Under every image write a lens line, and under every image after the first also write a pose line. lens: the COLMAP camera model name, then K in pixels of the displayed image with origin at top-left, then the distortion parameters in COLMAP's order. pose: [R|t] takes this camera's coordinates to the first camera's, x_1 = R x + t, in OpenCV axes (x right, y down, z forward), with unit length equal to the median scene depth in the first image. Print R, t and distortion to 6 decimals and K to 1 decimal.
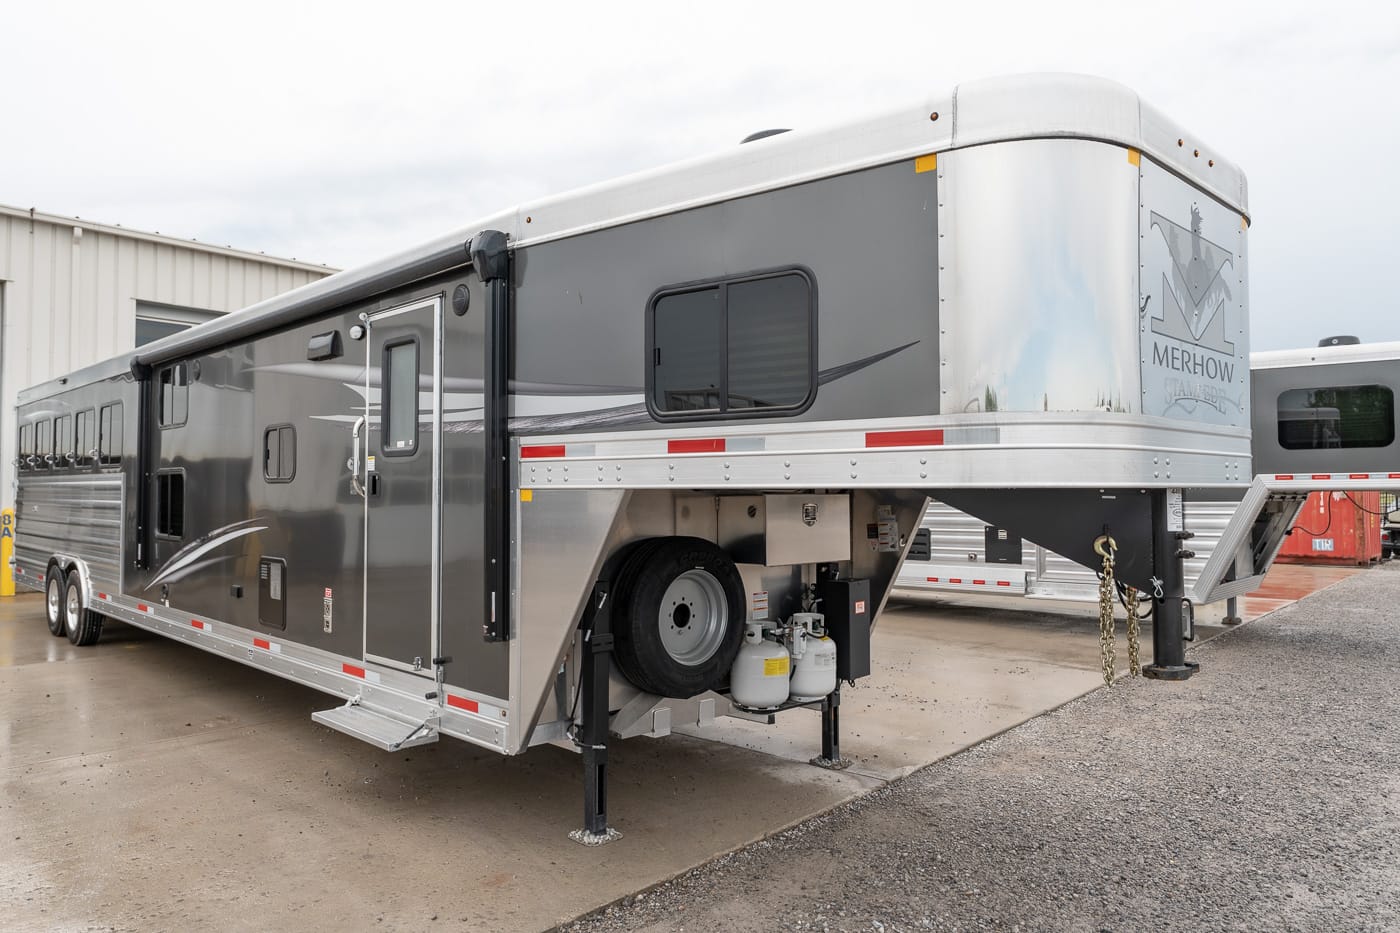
lens RADIAL K [[977.3, 0, 699.2], [0, 977.3, 463.8], [0, 0, 1]] dist [-0.000420, 0.005729]
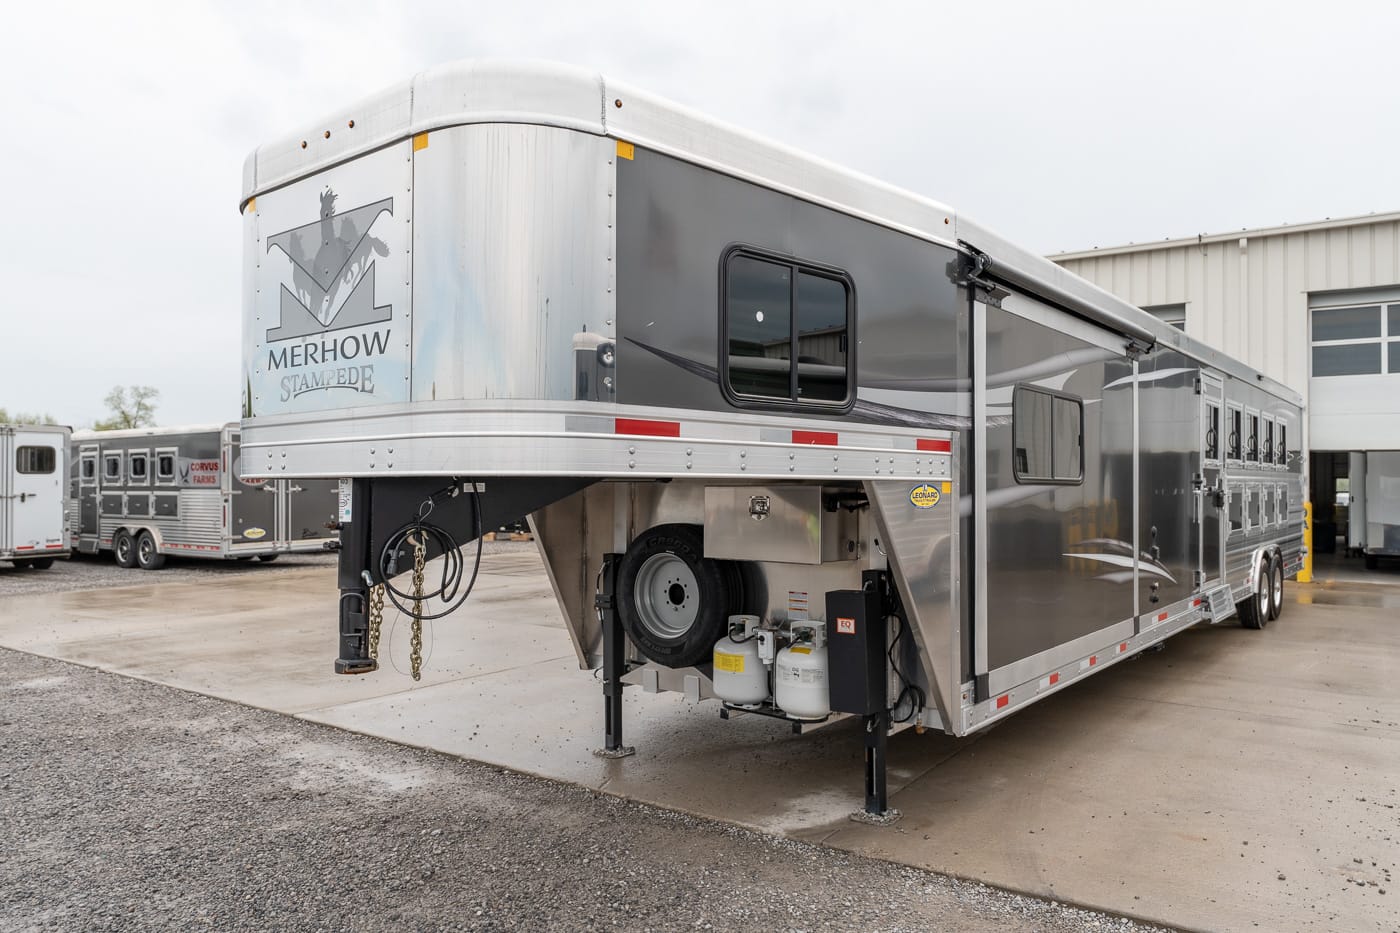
lens RADIAL K [[977.3, 0, 704.3], [0, 977.3, 463.7], [0, 0, 1]] dist [-0.000420, 0.005729]
pose [[0.100530, -0.024223, -0.994639, 1.184714], [0.027715, 0.999384, -0.021537, 0.033597], [0.994548, -0.025401, 0.101139, 0.992983]]
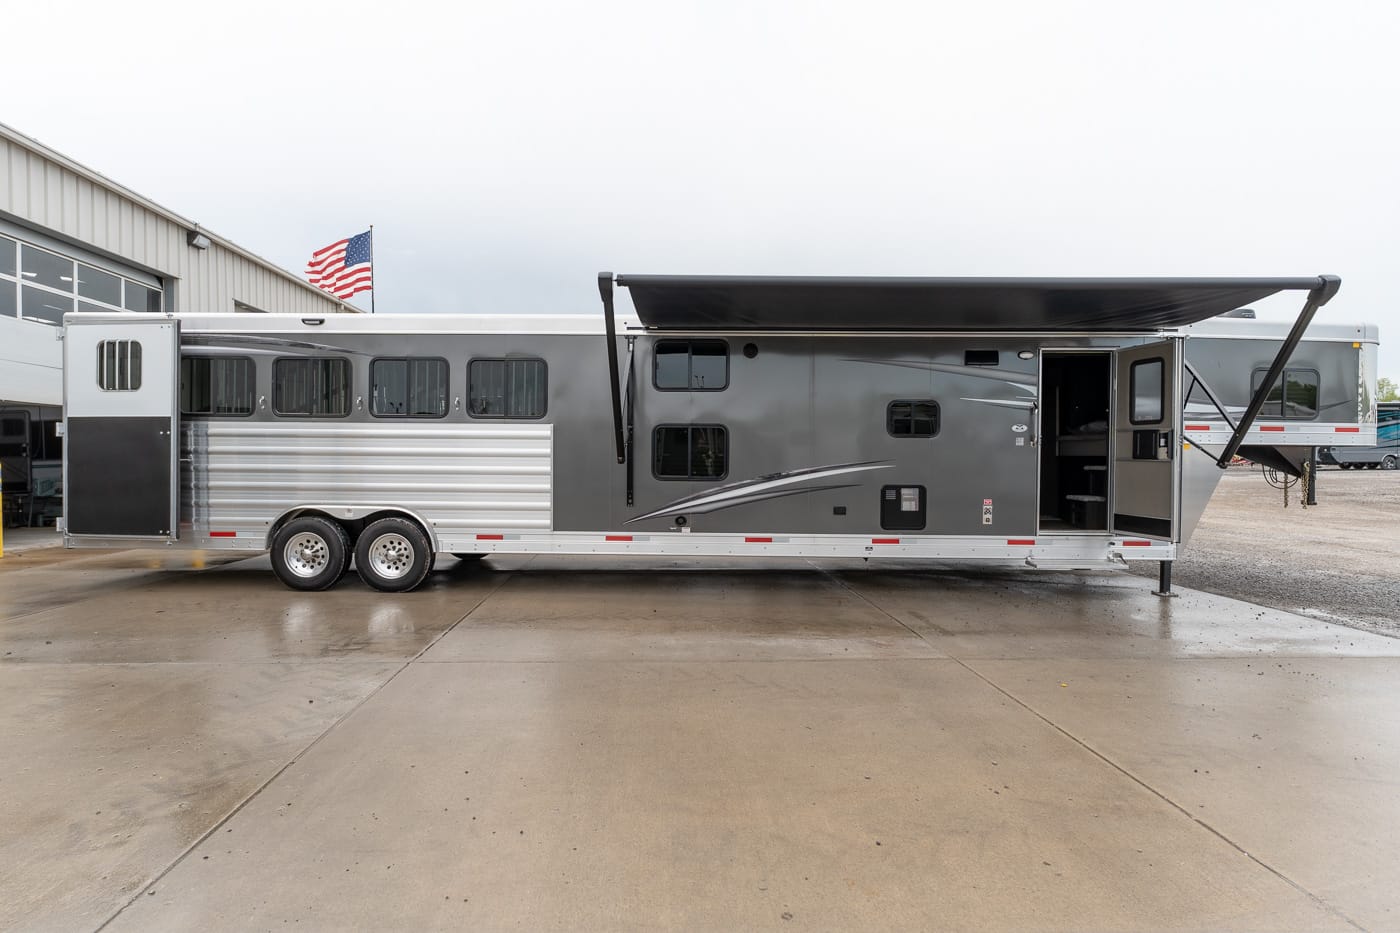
lens RADIAL K [[519.6, 0, 758.4], [0, 519.6, 457.9], [0, 0, 1]] dist [-0.003261, 0.000123]
pose [[0.715449, -0.007225, 0.698628, -1.661263], [-0.027492, 0.998881, 0.038484, 0.037626], [-0.698124, -0.046740, 0.714450, 0.796947]]
